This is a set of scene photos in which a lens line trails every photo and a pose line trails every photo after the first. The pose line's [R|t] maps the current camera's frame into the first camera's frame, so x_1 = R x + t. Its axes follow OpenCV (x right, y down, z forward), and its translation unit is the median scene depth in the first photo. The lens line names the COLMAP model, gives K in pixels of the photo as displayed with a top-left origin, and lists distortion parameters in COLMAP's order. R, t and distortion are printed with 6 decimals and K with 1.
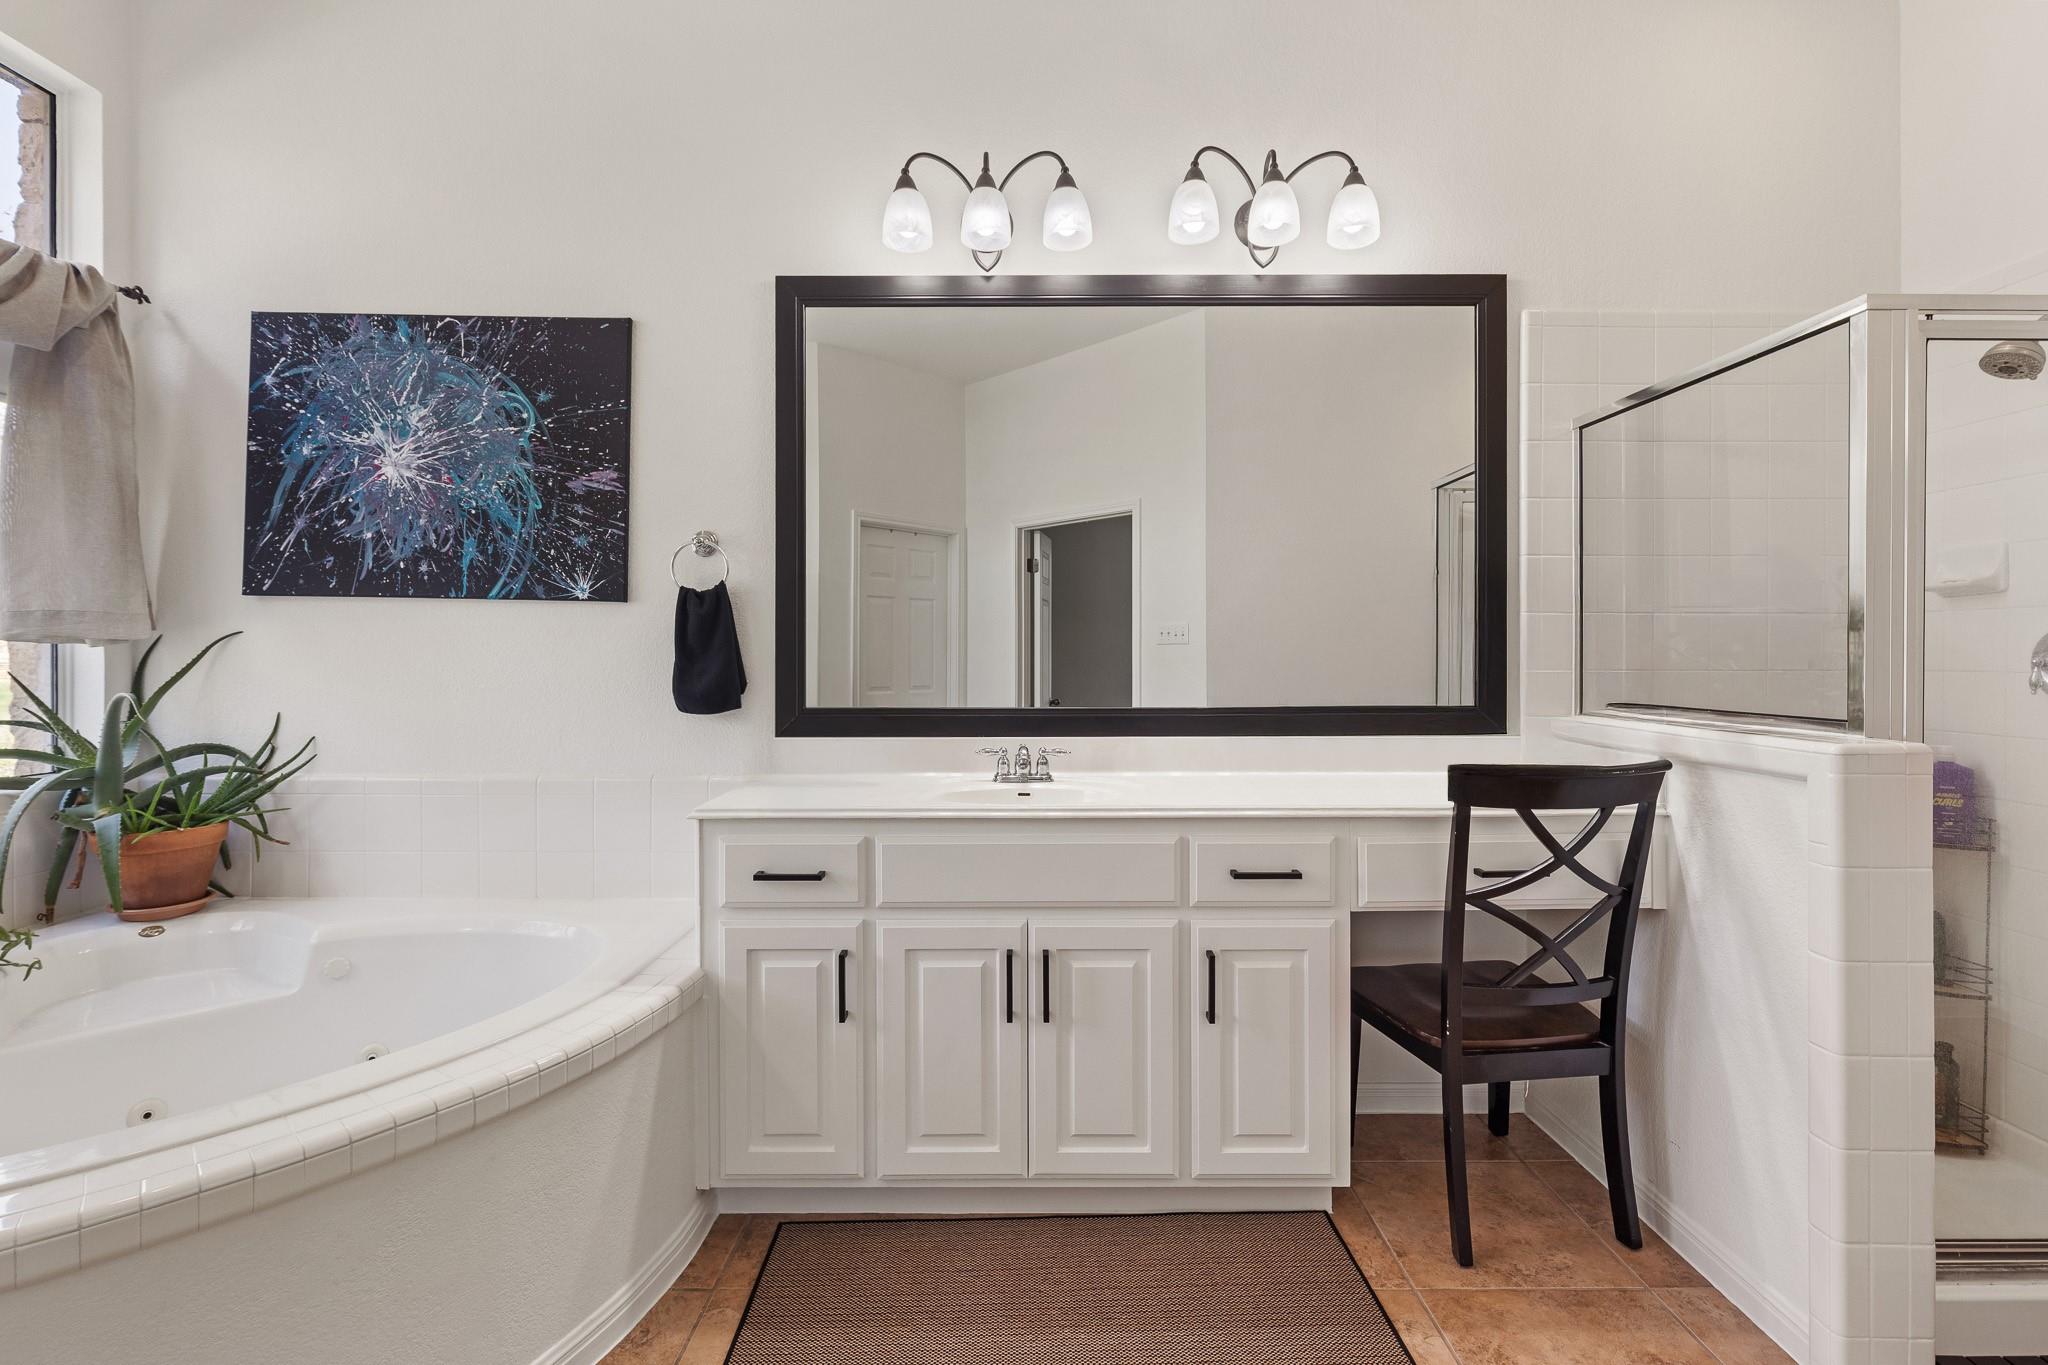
lens RADIAL K [[920.4, 0, 1016.3], [0, 920.4, 664.0], [0, 0, 1]] dist [0.002019, -0.001301]
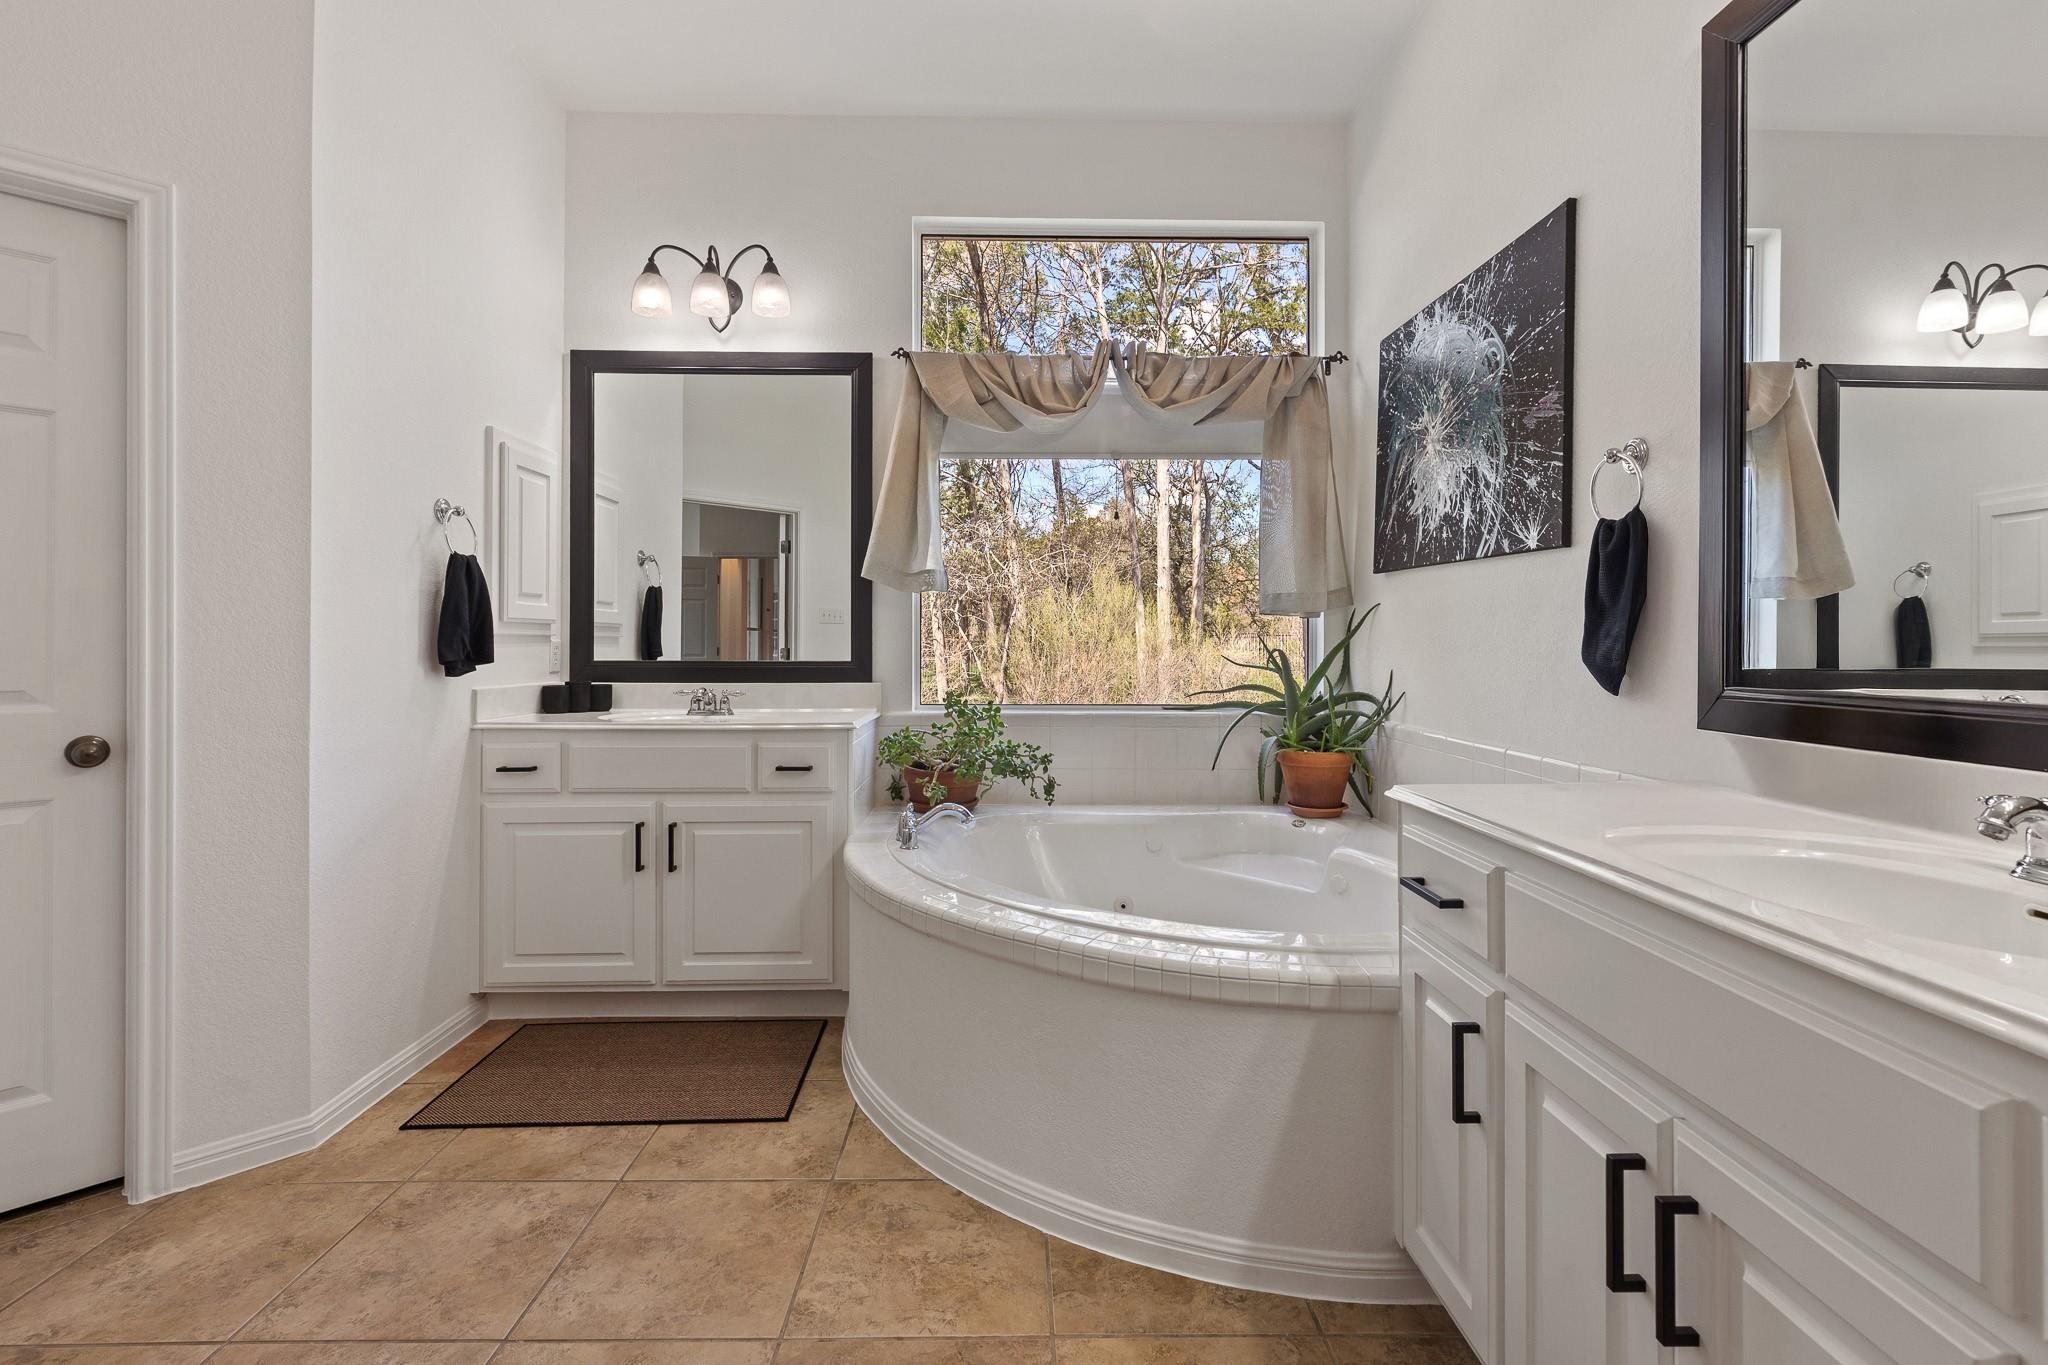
lens RADIAL K [[920.4, 0, 1027.4], [0, 920.4, 647.8], [0, 0, 1]] dist [0.002019, -0.001301]
pose [[0.034414, 0.005654, -0.999392, 0.379558], [-0.015937, 0.999860, 0.005108, 0.025628], [0.999281, 0.015751, 0.034500, 0.498070]]
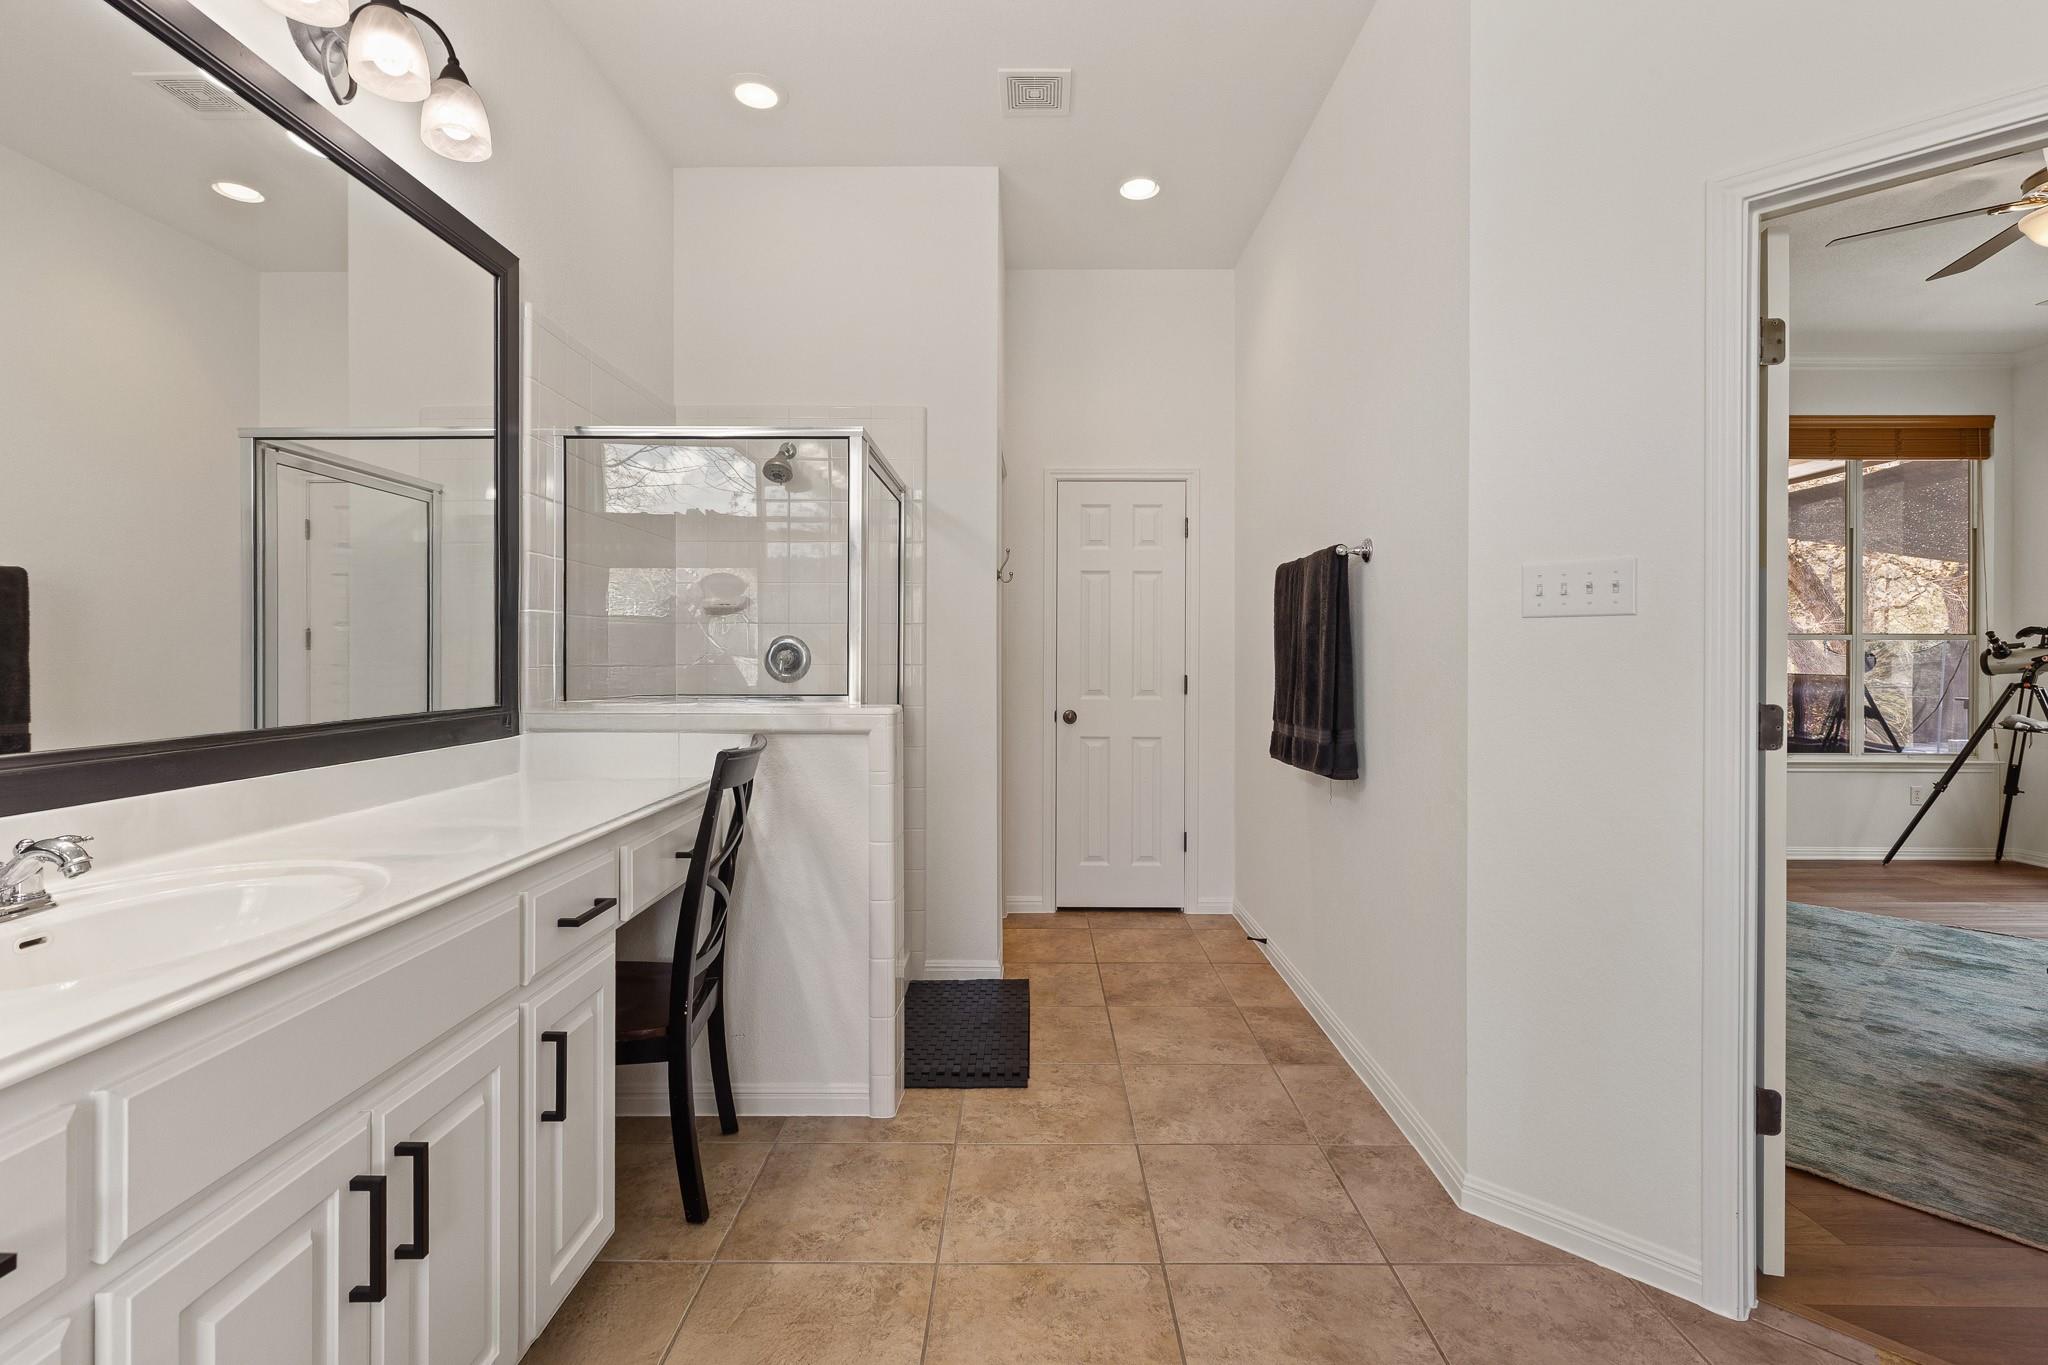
lens RADIAL K [[920.4, 0, 1030.9], [0, 920.4, 666.6], [0, 0, 1]] dist [0.002019, -0.001301]
pose [[0.004240, -0.012596, 0.999912, -0.434323], [0.010450, 0.999867, 0.012551, -0.001165], [-0.999936, 0.010396, 0.004371, 0.458693]]
